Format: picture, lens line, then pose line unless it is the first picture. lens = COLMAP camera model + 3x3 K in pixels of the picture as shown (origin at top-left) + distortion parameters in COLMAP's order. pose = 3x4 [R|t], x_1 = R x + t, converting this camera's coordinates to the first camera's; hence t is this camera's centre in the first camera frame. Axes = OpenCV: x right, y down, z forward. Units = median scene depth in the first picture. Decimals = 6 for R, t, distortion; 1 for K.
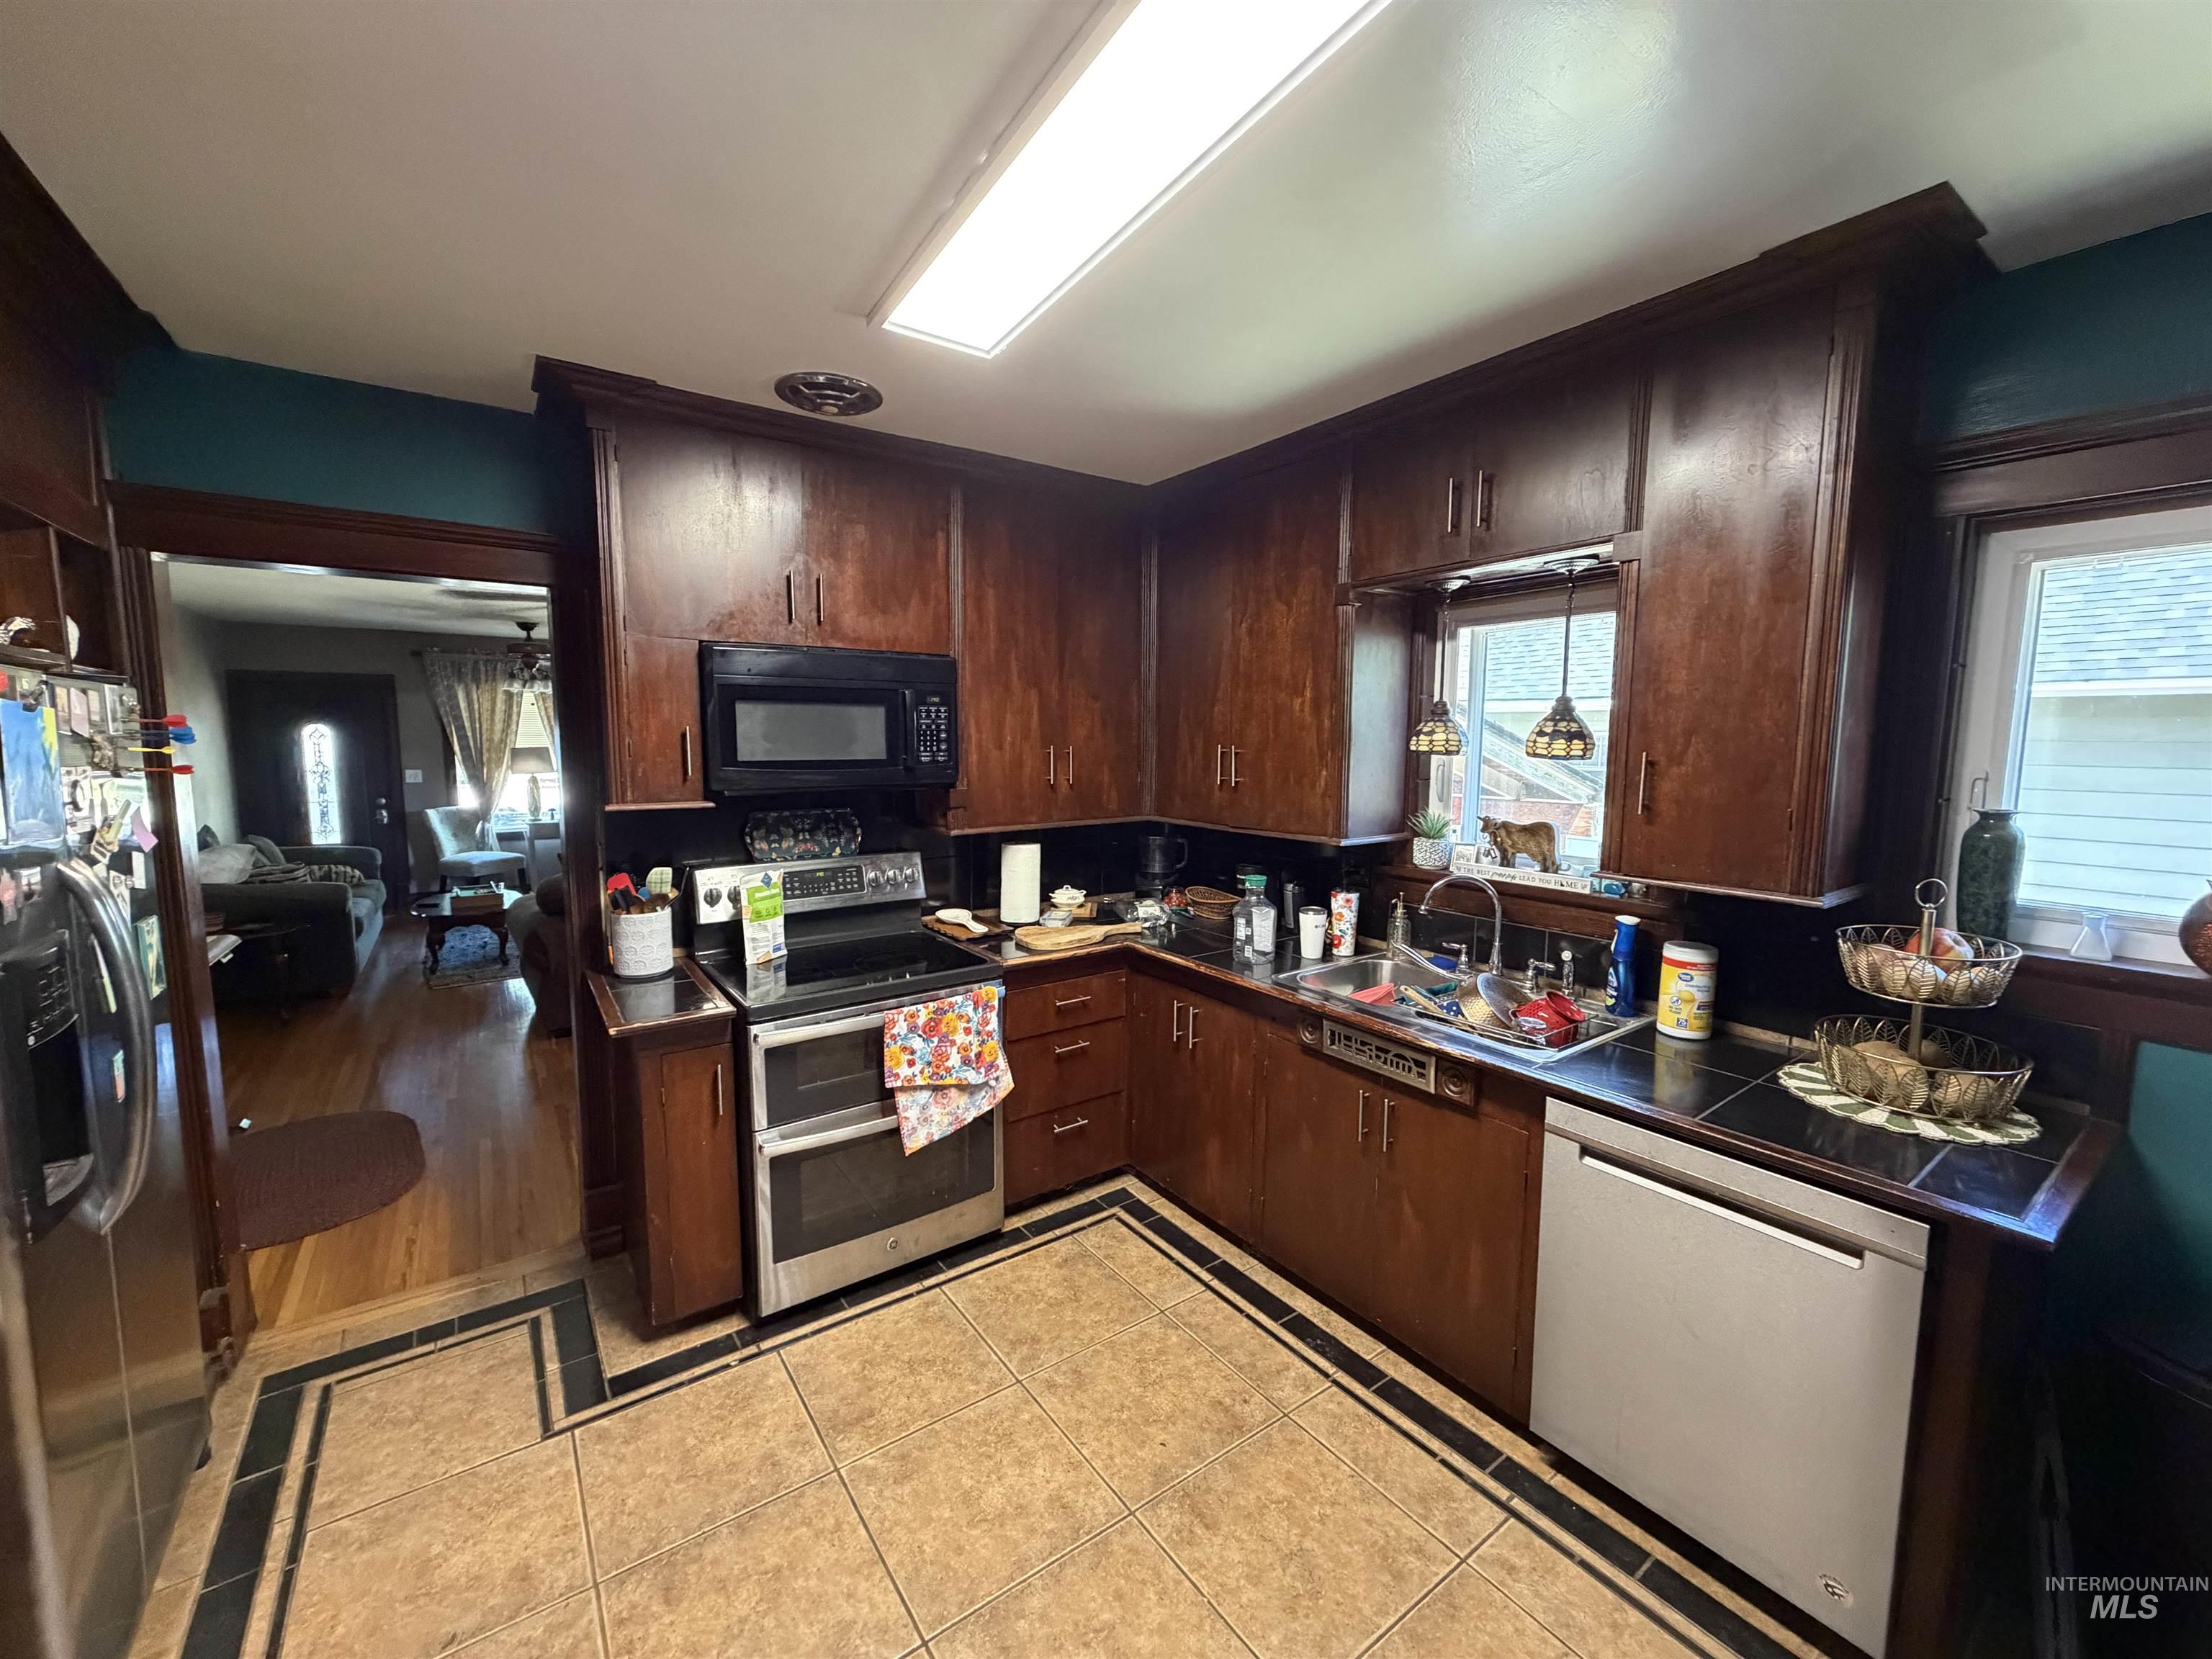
lens RADIAL K [[886.2, 0, 1102.4], [0, 886.2, 823.0], [0, 0, 1]] dist [0.000608, 0.000667]
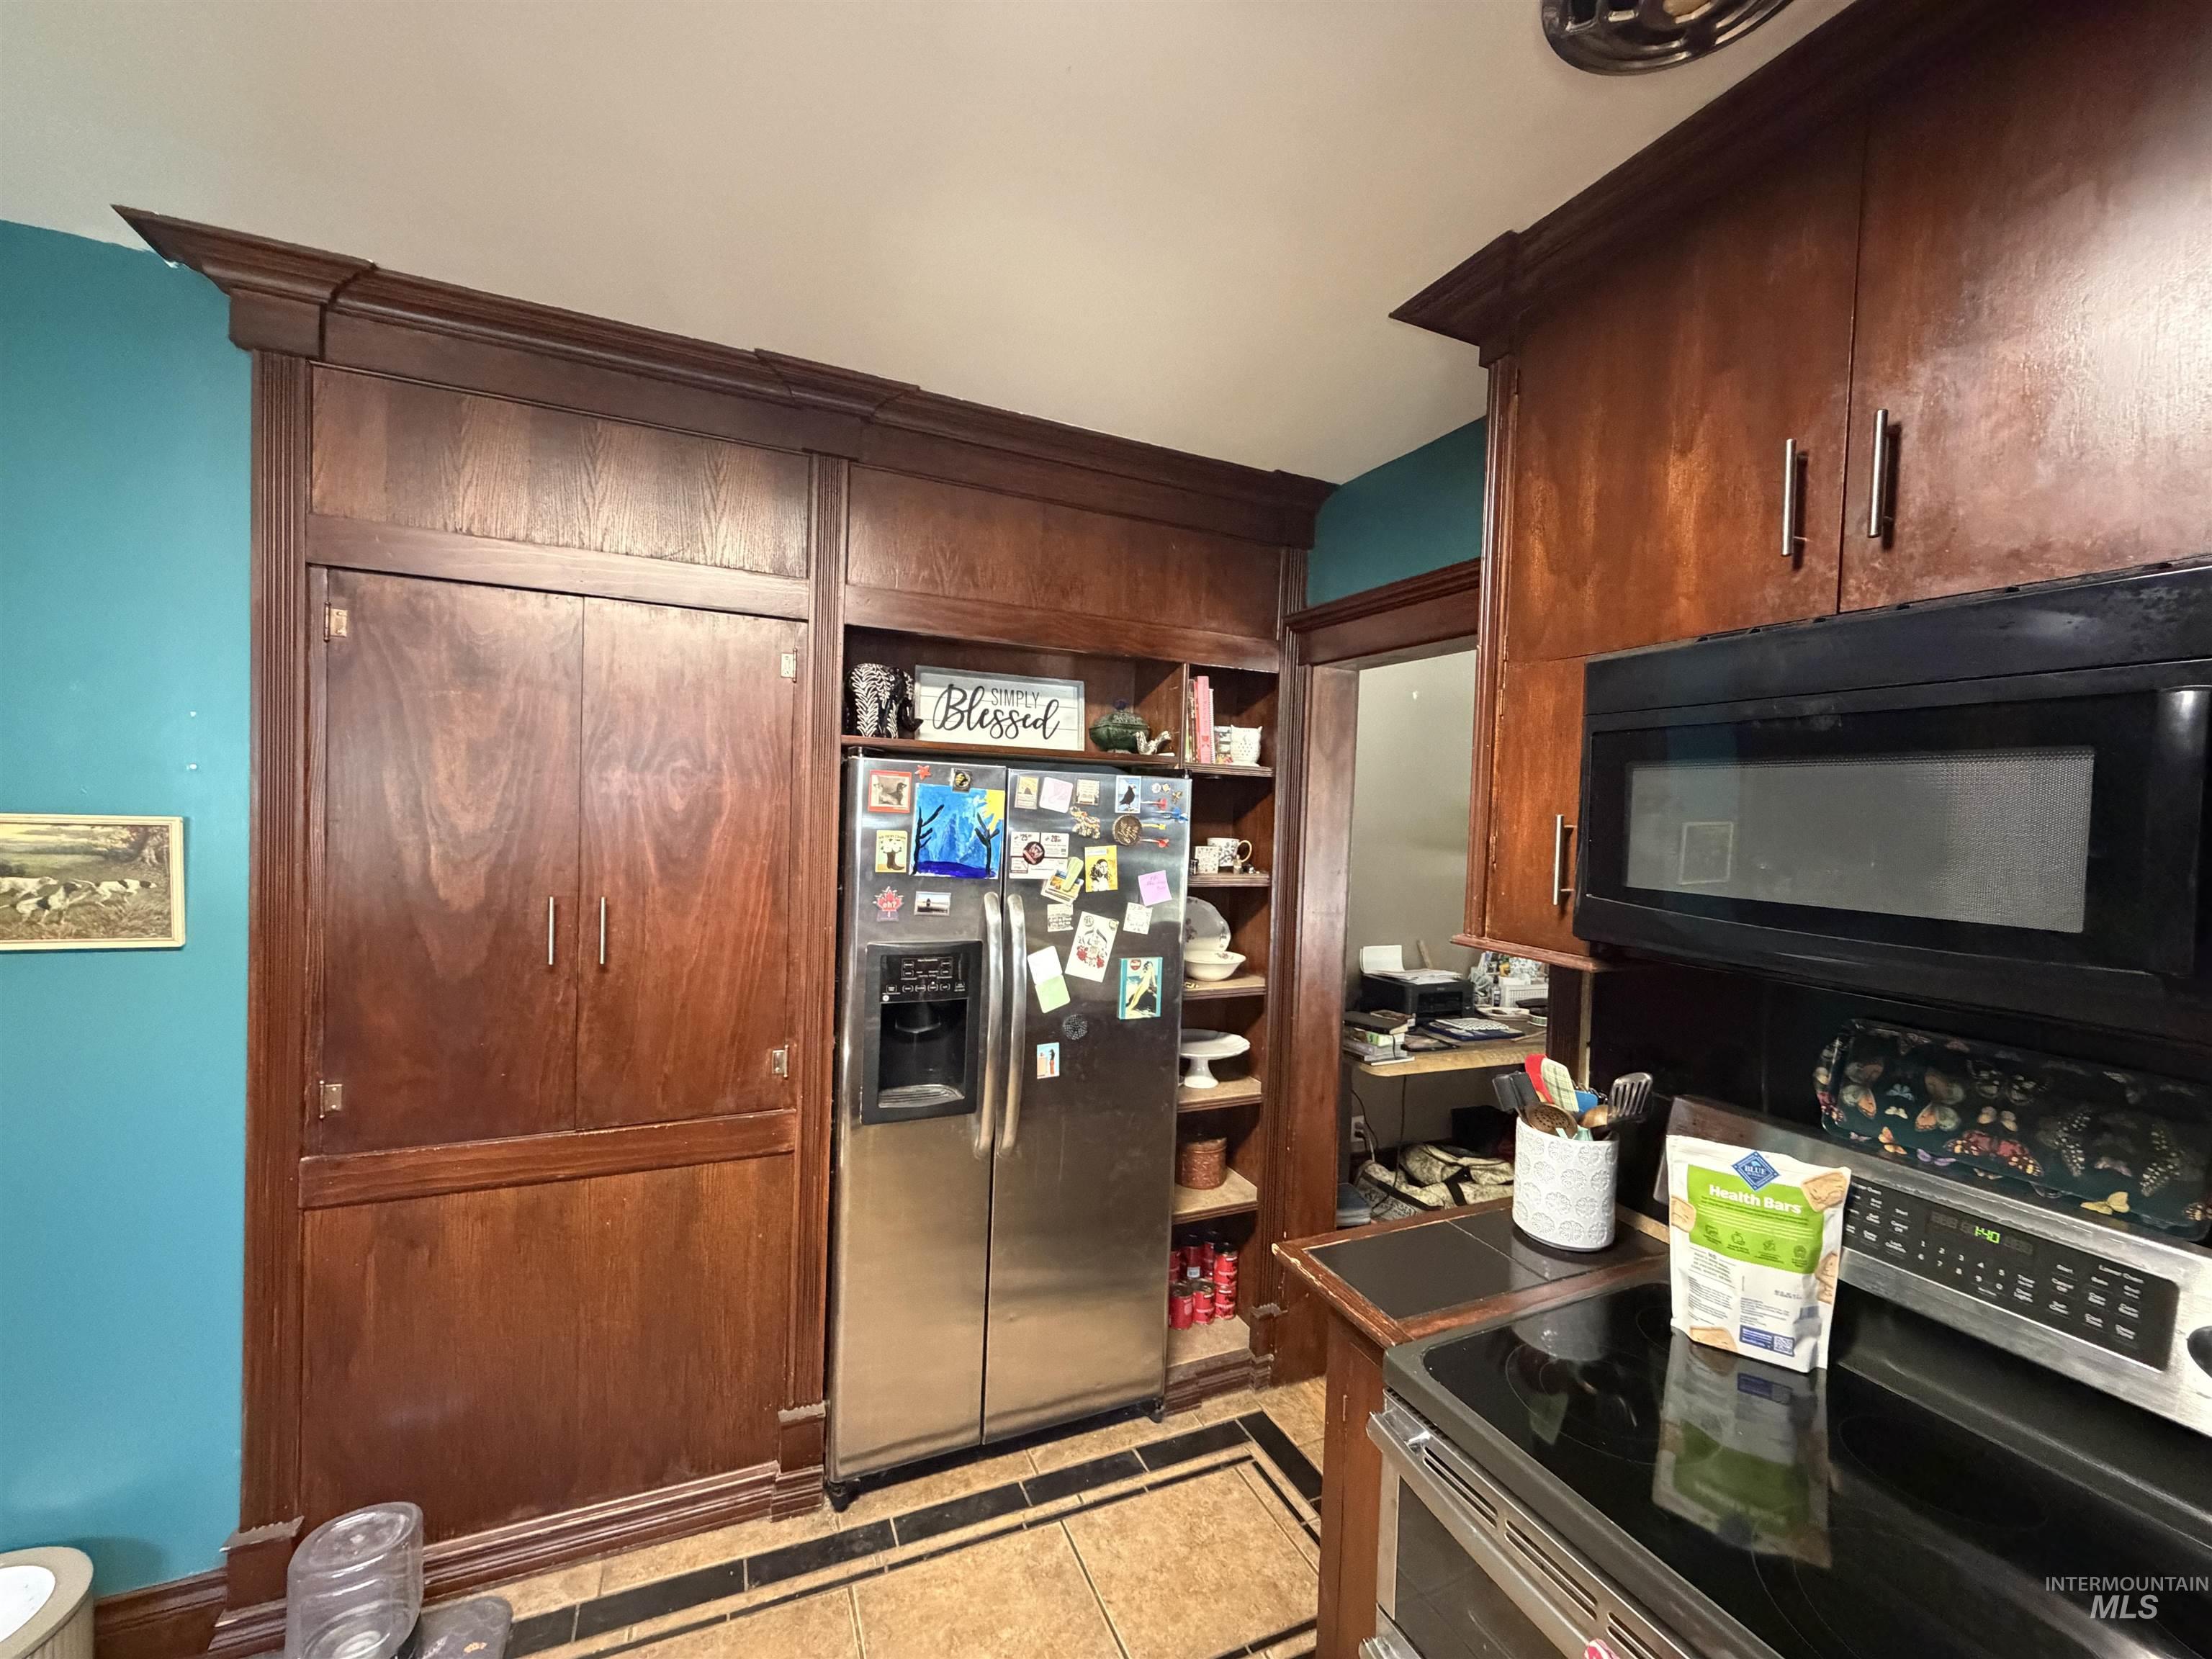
lens RADIAL K [[881.4, 0, 1100.4], [0, 881.4, 829.3], [0, 0, 1]] dist [0.000975, 0.000439]
pose [[-0.207669, 0.014405, -0.978093, 0.111113], [-0.132727, 0.990230, 0.042764, -0.077971], [0.969153, 0.138700, -0.203728, 0.759681]]
